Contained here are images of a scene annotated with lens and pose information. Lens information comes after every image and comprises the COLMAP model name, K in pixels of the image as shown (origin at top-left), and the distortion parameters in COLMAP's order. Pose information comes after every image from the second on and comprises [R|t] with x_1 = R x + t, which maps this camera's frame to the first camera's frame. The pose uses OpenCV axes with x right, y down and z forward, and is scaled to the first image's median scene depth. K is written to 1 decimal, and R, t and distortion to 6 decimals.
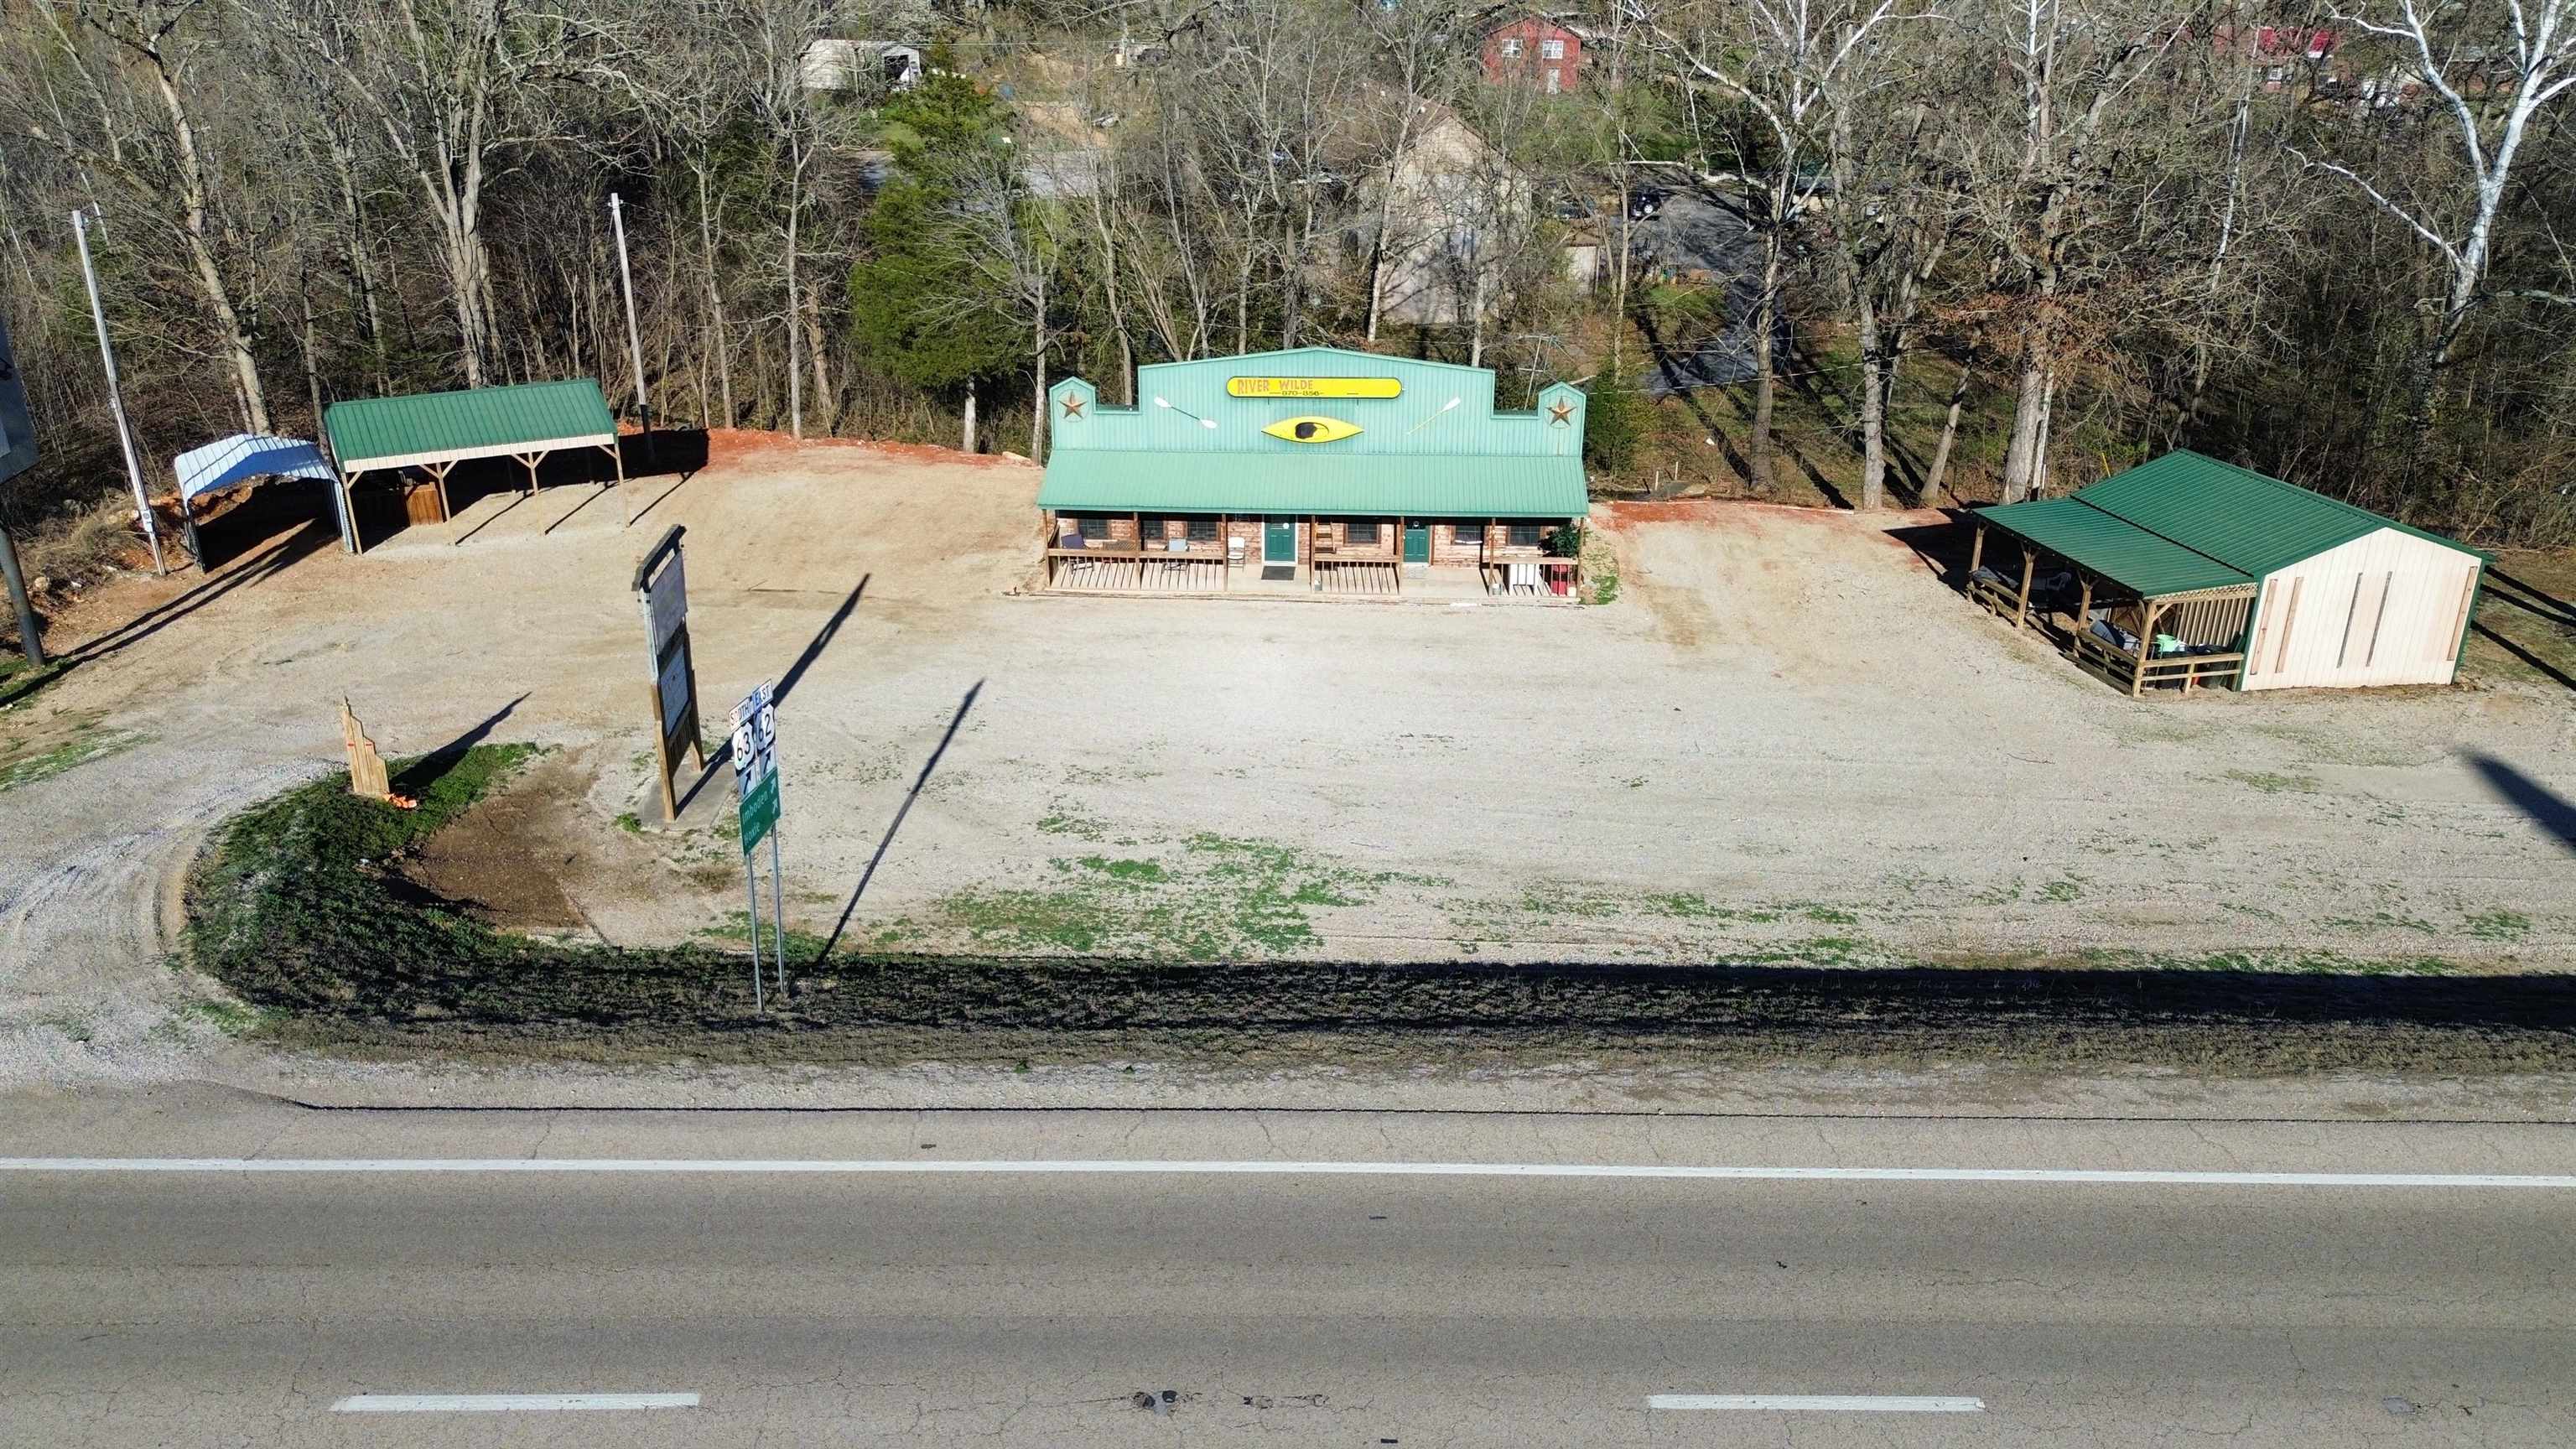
lens RADIAL K [[1819.2, 0, 1289.3], [0, 1819.2, 729.8], [0, 0, 1]] dist [0.062621, -0.059536]
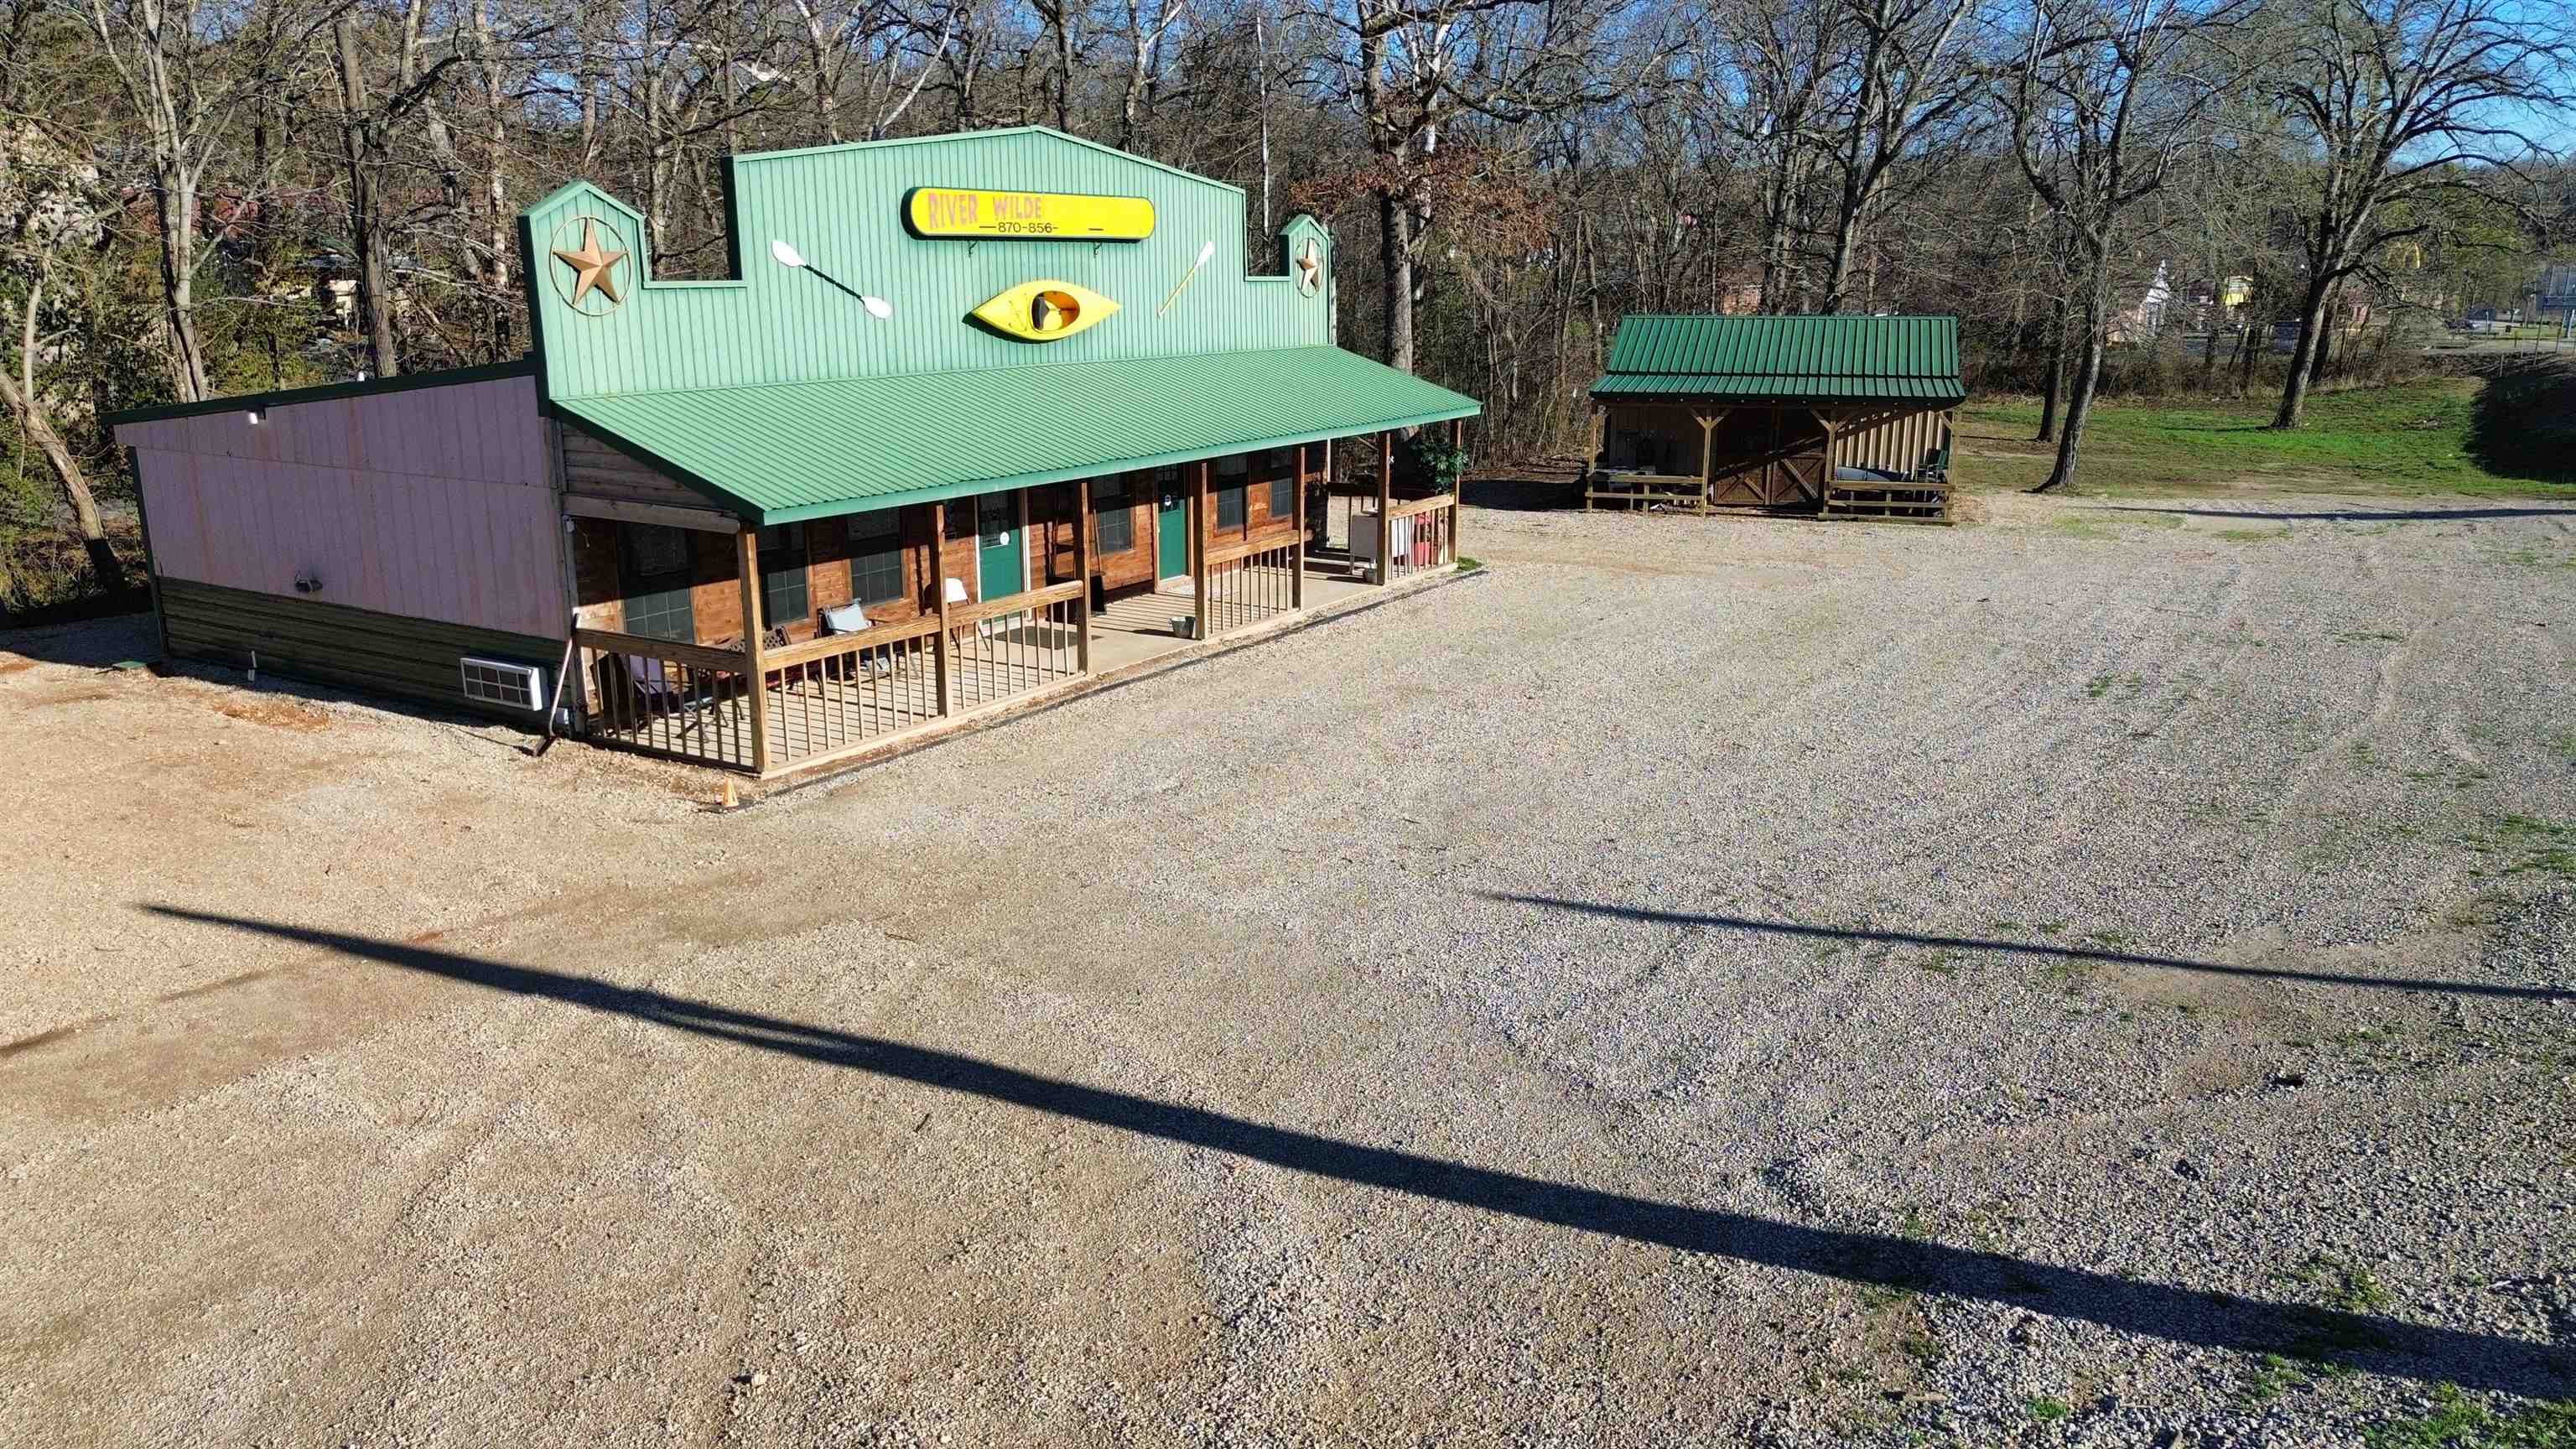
lens RADIAL K [[1819.2, 0, 1286.5], [0, 1819.2, 734.9], [0, 0, 1]] dist [0.062621, -0.059536]
pose [[0.476362, -0.222235, 0.850700, -0.374398], [0.336303, 0.940012, 0.057249, -0.071595], [-0.812391, 0.258822, 0.522525, 0.744805]]
